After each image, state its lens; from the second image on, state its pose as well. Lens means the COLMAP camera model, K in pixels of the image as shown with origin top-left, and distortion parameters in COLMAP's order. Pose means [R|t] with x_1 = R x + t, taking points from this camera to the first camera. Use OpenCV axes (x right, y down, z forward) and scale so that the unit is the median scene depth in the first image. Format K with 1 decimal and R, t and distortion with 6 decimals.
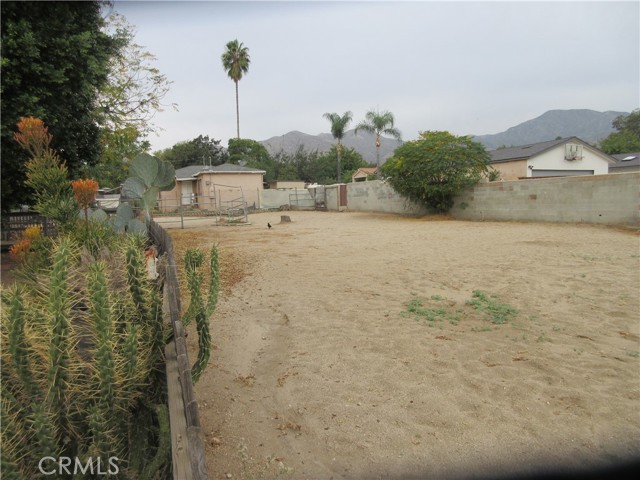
lens RADIAL K [[470.3, 0, 321.1], [0, 470.3, 237.5], [0, 0, 1]] dist [-0.008915, 0.001296]
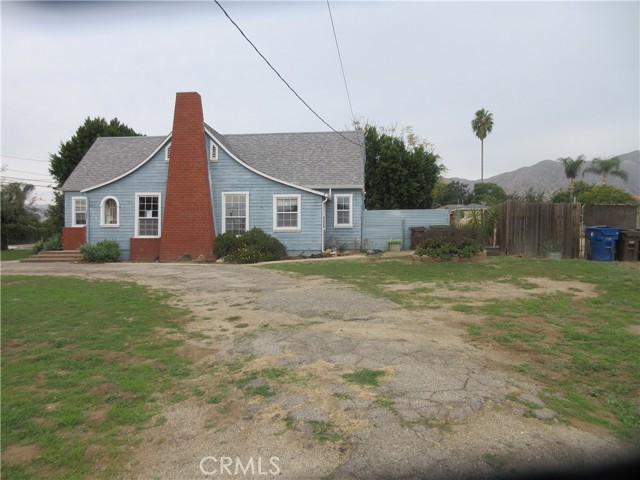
lens RADIAL K [[470.3, 0, 321.1], [0, 470.3, 237.5], [0, 0, 1]] dist [-0.008915, 0.001296]
pose [[0.877133, 0.027146, -0.479480, 0.125879], [-0.060198, 0.996741, -0.053691, 0.080522], [0.476460, 0.075958, 0.875909, -0.701494]]
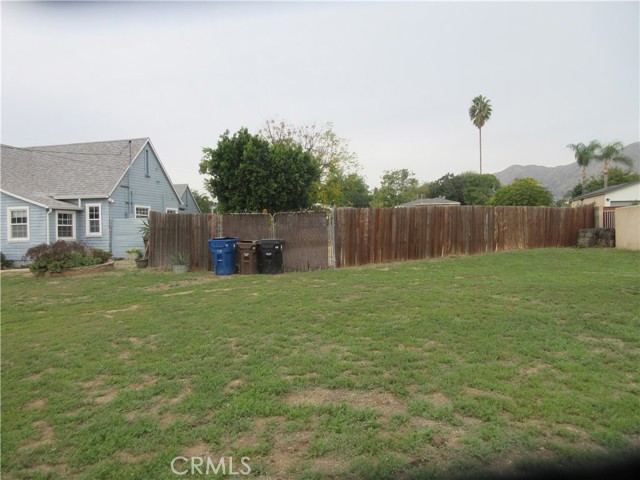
lens RADIAL K [[470.3, 0, 321.1], [0, 470.3, 237.5], [0, 0, 1]] dist [-0.008915, 0.001296]
pose [[0.796087, 0.022804, -0.604752, 0.488149], [-0.052048, 0.998167, -0.030877, 0.036079], [0.602939, 0.056057, 0.795815, -0.455328]]
